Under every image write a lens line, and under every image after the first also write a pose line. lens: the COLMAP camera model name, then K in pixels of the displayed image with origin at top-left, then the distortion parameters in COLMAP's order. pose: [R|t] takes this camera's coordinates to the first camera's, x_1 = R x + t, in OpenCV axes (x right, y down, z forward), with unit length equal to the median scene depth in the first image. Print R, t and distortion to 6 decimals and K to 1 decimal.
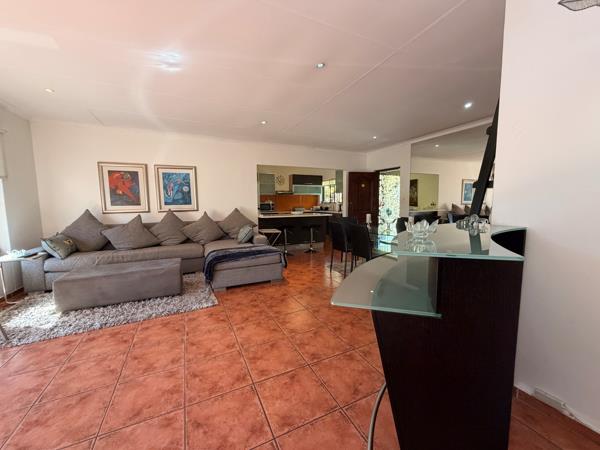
lens RADIAL K [[238.6, 0, 298.9], [0, 238.6, 225.9], [0, 0, 1]] dist [-0.000745, -0.000234]
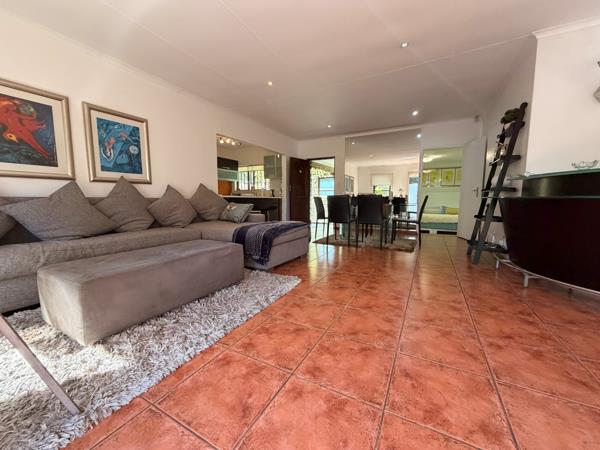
lens RADIAL K [[238.6, 0, 298.9], [0, 238.6, 225.9], [0, 0, 1]] dist [-0.000745, -0.000234]
pose [[0.811877, -0.053318, 0.581389, -0.743193], [0.049613, 0.998520, 0.022291, 0.101253], [-0.581717, 0.010747, 0.813320, 0.269666]]
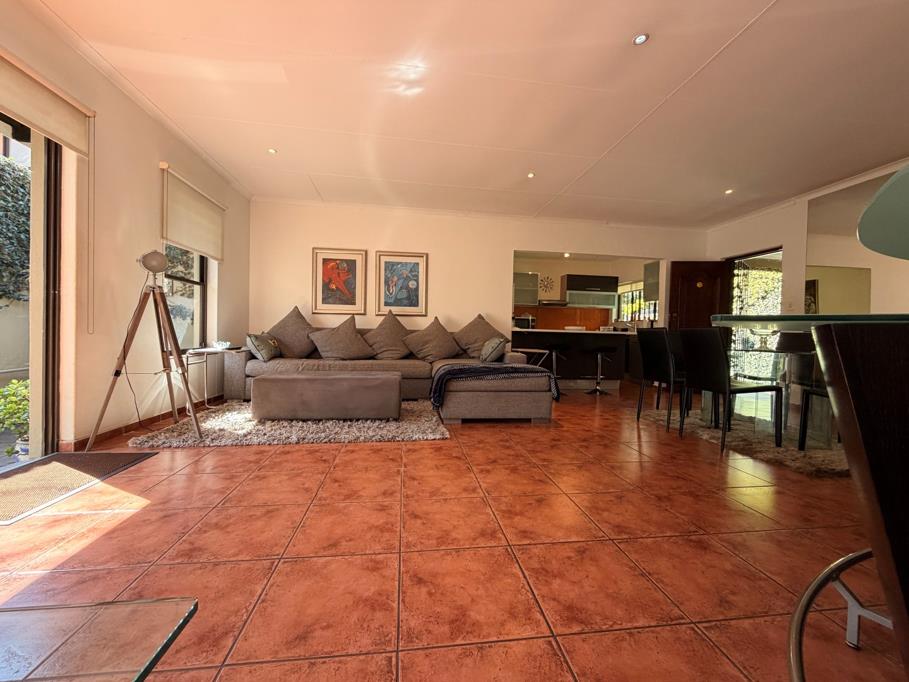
lens RADIAL K [[361.4, 0, 452.8], [0, 361.4, 342.4], [0, 0, 1]] dist [-0.000745, -0.000234]
pose [[0.950881, 0.038557, -0.307146, -0.036343], [-0.062484, 0.995696, -0.068450, 0.122051], [0.303185, 0.084279, 0.949198, 0.048295]]
